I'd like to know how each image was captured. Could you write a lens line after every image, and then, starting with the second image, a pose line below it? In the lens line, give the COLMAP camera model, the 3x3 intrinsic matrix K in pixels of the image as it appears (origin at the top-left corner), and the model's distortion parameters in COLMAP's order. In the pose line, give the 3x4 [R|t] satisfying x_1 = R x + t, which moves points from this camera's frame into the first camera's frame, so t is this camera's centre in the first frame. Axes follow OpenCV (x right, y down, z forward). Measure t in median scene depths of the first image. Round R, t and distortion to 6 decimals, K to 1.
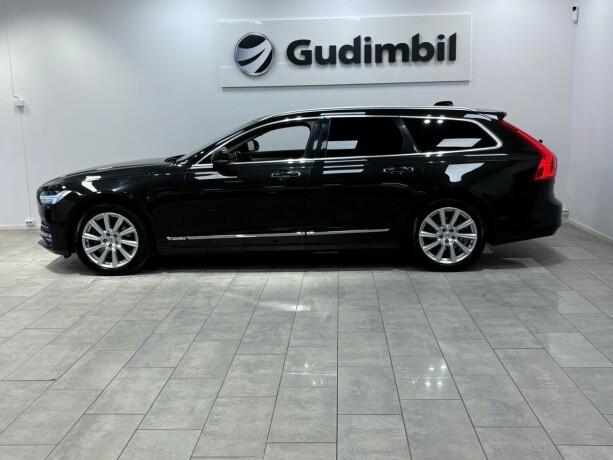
lens RADIAL K [[696.8, 0, 309.1], [0, 696.8, 227.4], [0, 0, 1]] dist [0.049772, 0.000000]
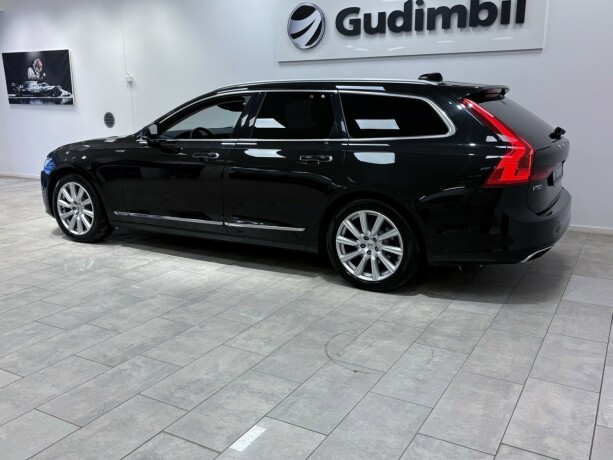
lens RADIAL K [[578.2, 0, 305.5], [0, 578.2, 229.5], [0, 0, 1]] dist [0.005194, 0.000000]
pose [[0.887434, 0.114901, -0.446384, 0.311342], [-0.082130, 0.992352, 0.092157, -0.044459], [0.453558, -0.045122, 0.890084, 0.285386]]
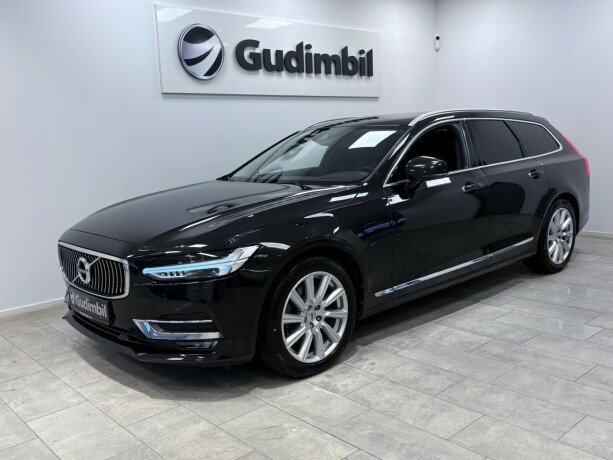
lens RADIAL K [[578.2, 0, 309.0], [0, 578.2, 229.0], [0, 0, 1]] dist [0.005194, 0.000000]
pose [[0.706678, -0.119377, 0.697392, -0.472707], [0.141743, 0.989568, 0.025760, -0.053026], [-0.693192, 0.080646, 0.716227, 0.478118]]
